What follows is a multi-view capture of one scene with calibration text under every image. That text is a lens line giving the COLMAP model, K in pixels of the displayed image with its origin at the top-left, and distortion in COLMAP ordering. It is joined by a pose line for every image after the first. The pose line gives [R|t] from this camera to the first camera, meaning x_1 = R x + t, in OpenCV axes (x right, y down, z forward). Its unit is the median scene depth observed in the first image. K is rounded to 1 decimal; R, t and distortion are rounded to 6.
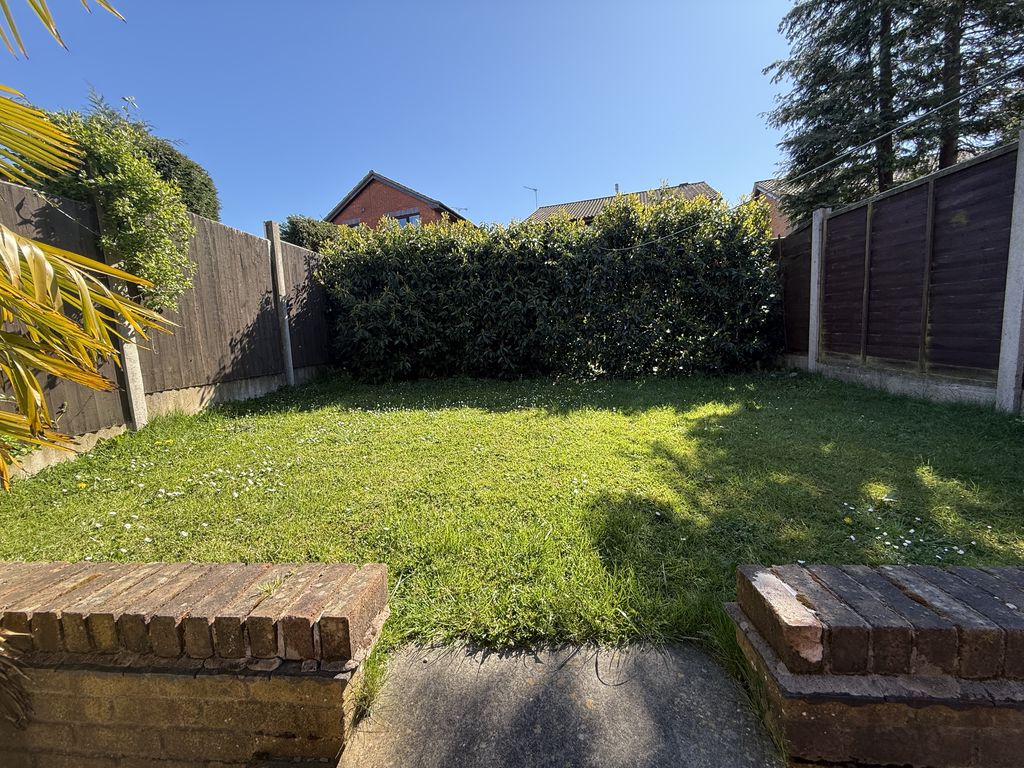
lens RADIAL K [[406.9, 0, 510.9], [0, 406.9, 383.2], [0, 0, 1]] dist [-0.000321, -0.000234]
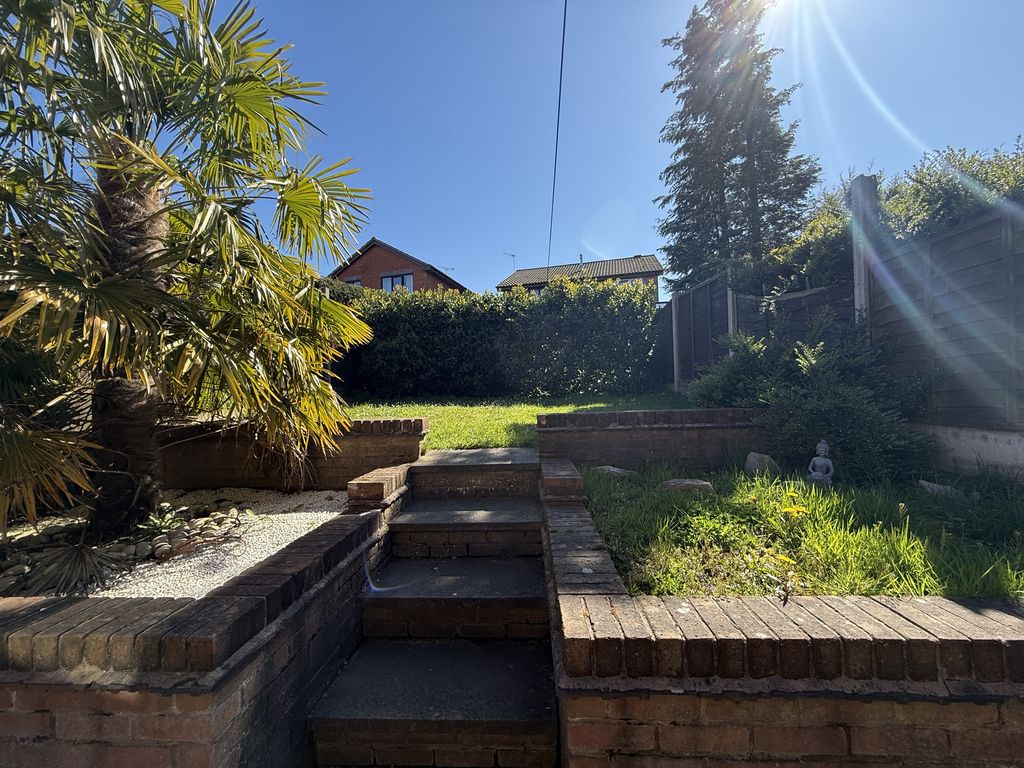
lens RADIAL K [[406.9, 0, 512.9], [0, 406.9, 382.2], [0, 0, 1]] dist [-0.000321, -0.000234]
pose [[0.998609, 0.019511, 0.048980, 0.037037], [-0.013266, 0.992102, -0.124731, 0.119239], [-0.051026, 0.123908, 0.990981, -0.454586]]
